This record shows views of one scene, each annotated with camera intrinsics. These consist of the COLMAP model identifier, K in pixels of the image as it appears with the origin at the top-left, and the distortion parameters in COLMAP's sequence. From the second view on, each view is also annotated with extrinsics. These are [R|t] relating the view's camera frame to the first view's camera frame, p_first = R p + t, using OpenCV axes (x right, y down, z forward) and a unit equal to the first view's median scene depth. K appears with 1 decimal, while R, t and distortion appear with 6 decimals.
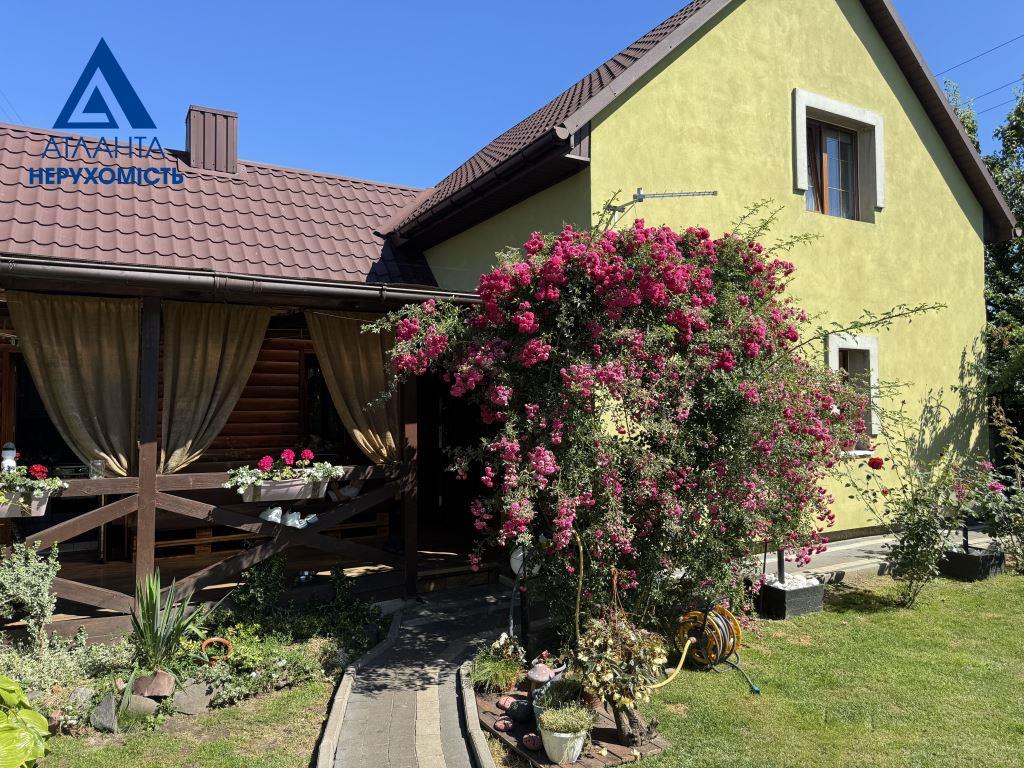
lens RADIAL K [[724.5, 0, 511.7], [0, 724.5, 378.3], [0, 0, 1]] dist [0.018998, -0.007203]
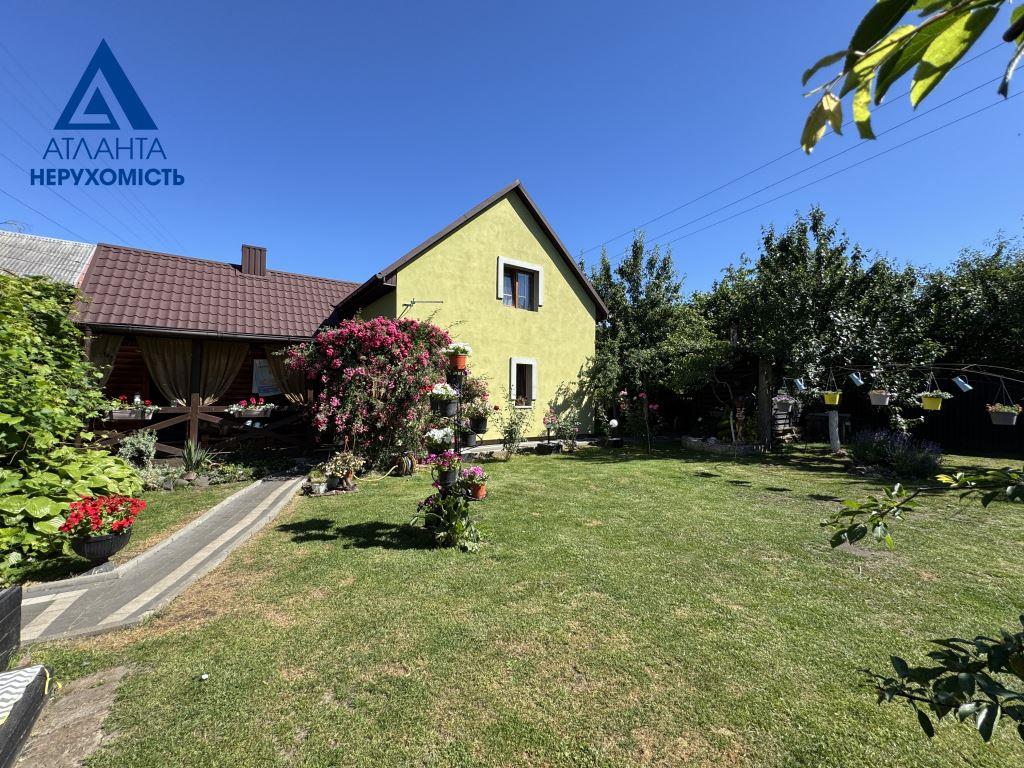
lens RADIAL K [[405.2, 0, 512.8], [0, 405.2, 382.4], [0, 0, 1]] dist [0.003237, 0.000266]
pose [[0.995737, 0.020559, 0.089918, 0.345948], [-0.022655, 0.999493, 0.022352, -0.009014], [-0.089413, -0.024294, 0.995698, -0.383665]]
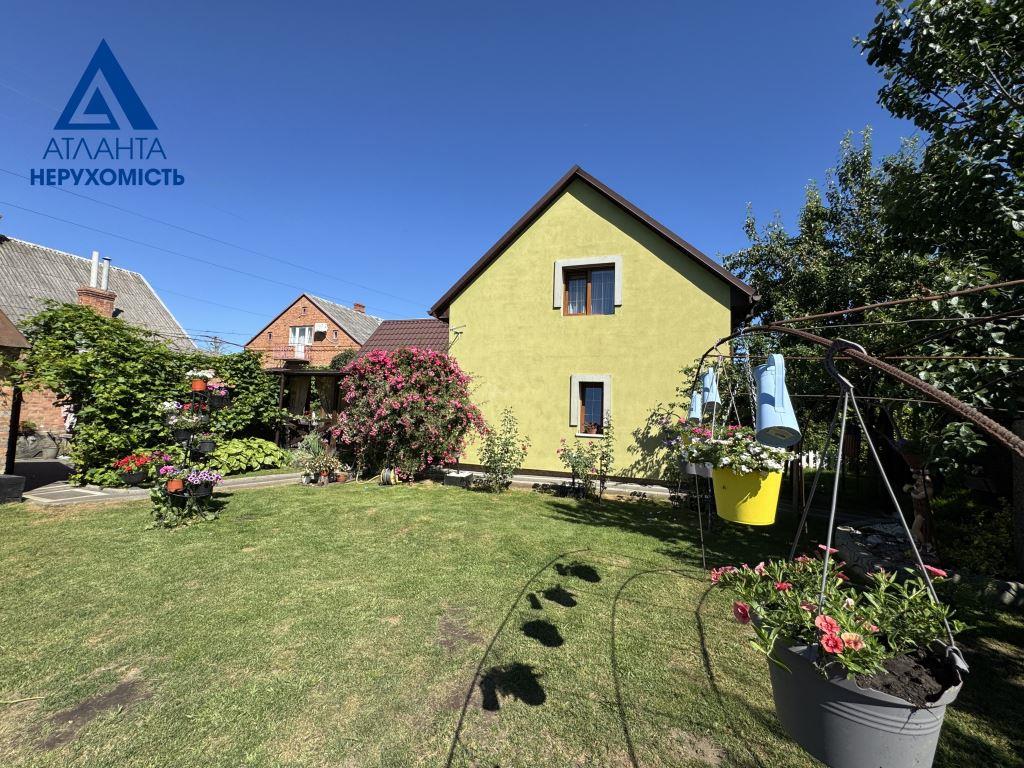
lens RADIAL K [[405.2, 0, 512.1], [0, 405.2, 384.8], [0, 0, 1]] dist [0.003237, 0.000266]
pose [[0.672808, -0.015522, -0.739655, 1.258726], [-0.005496, 0.999647, -0.025977, -0.002576], [0.739797, 0.021543, 0.672485, 0.122904]]
